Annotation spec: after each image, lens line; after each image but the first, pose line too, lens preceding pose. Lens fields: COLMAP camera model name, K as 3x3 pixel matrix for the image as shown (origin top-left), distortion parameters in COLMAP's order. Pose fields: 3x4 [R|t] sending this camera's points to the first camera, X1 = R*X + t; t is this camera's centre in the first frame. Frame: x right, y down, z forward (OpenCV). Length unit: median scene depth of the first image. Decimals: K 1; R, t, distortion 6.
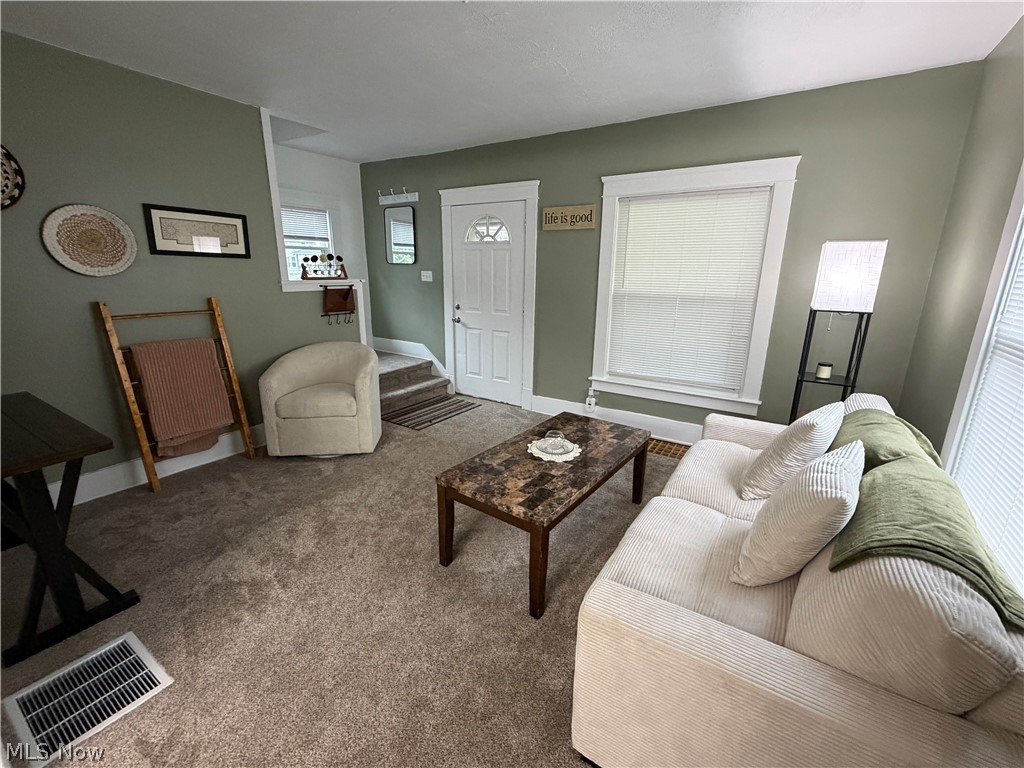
lens RADIAL K [[442.0, 0, 512.0], [0, 442.0, 384.0], [0, 0, 1]] dist [-0.001988, -0.000195]
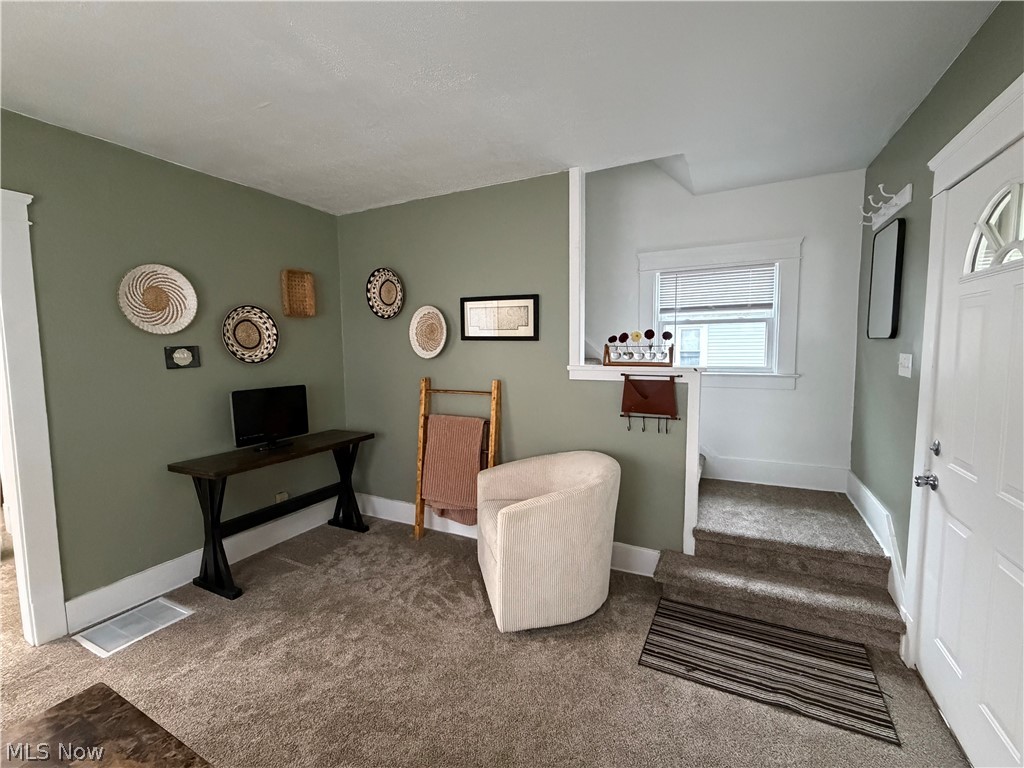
lens RADIAL K [[442.0, 0, 512.0], [0, 442.0, 384.0], [0, 0, 1]] dist [-0.001988, -0.000195]
pose [[0.108367, 0.073824, -0.991366, 0.252914], [-0.241059, 0.969427, 0.045840, -0.196884], [0.964441, 0.234010, 0.122850, 0.744702]]
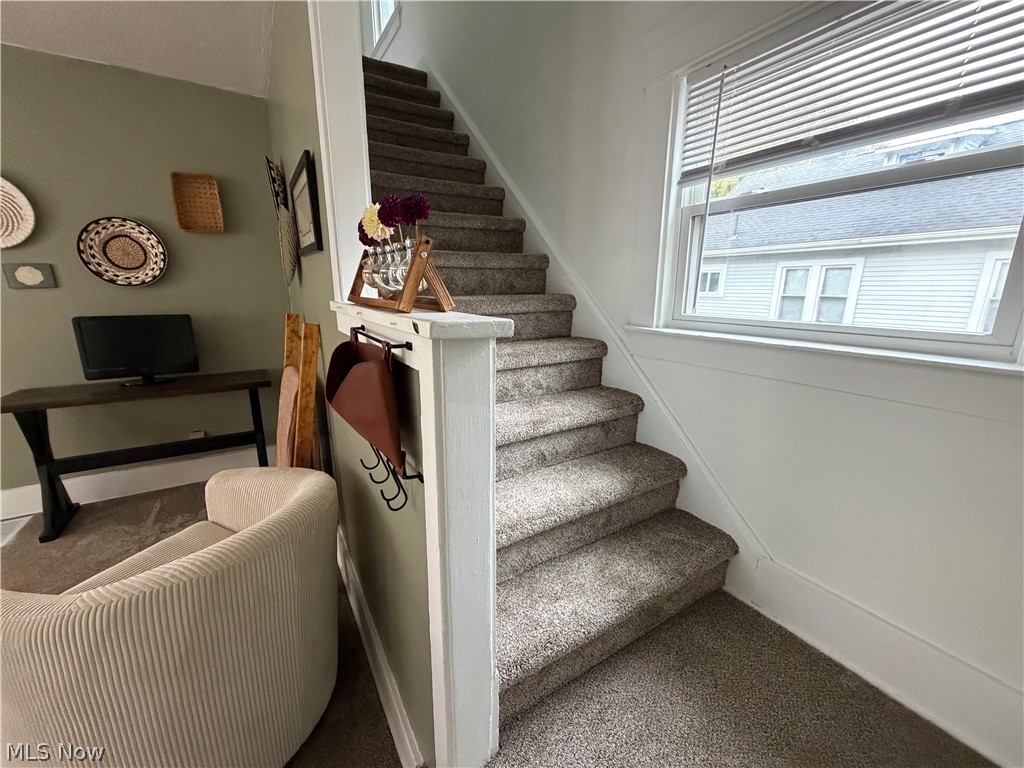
lens RADIAL K [[408.5, 0, 509.6], [0, 408.5, 384.1], [0, 0, 1]] dist [-0.001799, 0.000478]
pose [[-0.426763, 0.192792, -0.883575, -0.242364], [-0.243299, 0.916518, 0.317492, -0.293259], [0.871022, 0.350467, -0.344230, 1.181983]]
